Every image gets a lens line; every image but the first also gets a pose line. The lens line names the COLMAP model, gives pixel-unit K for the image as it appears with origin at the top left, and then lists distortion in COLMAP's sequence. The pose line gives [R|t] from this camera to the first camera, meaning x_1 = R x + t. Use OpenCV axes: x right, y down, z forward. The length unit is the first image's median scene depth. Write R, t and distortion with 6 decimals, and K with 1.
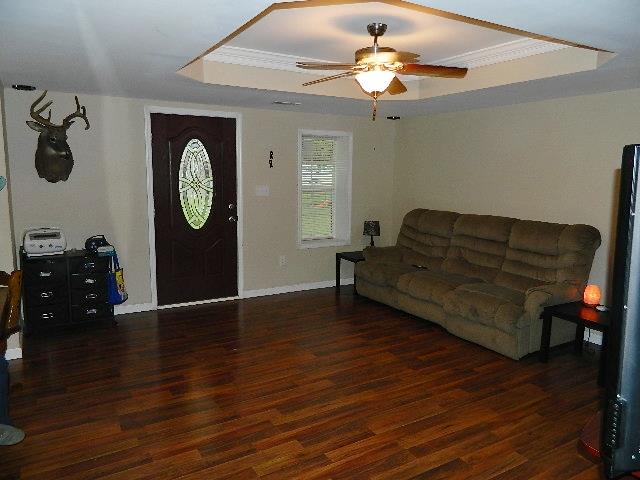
lens RADIAL K [[468.8, 0, 320.0], [0, 468.8, 240.0], [0, 0, 1]] dist [0.034685, -0.000860]
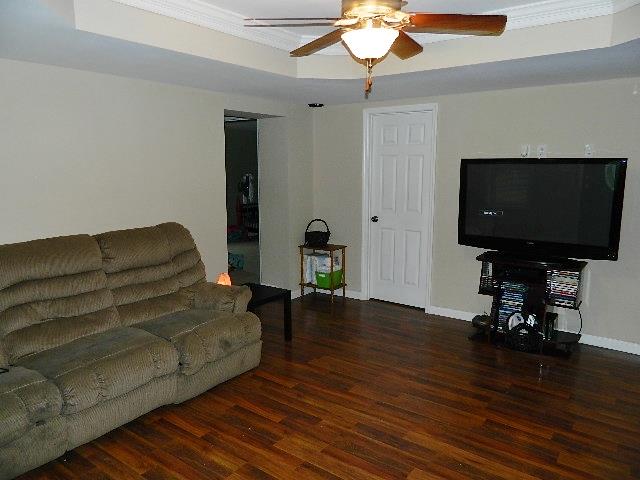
lens RADIAL K [[468.8, 0, 320.0], [0, 468.8, 240.0], [0, 0, 1]] dist [0.034685, -0.000860]
pose [[-0.397839, -0.157125, 0.903900, -0.508873], [0.124979, 0.966760, 0.223060, -0.210809], [-0.908903, 0.201711, -0.364977, 1.325084]]
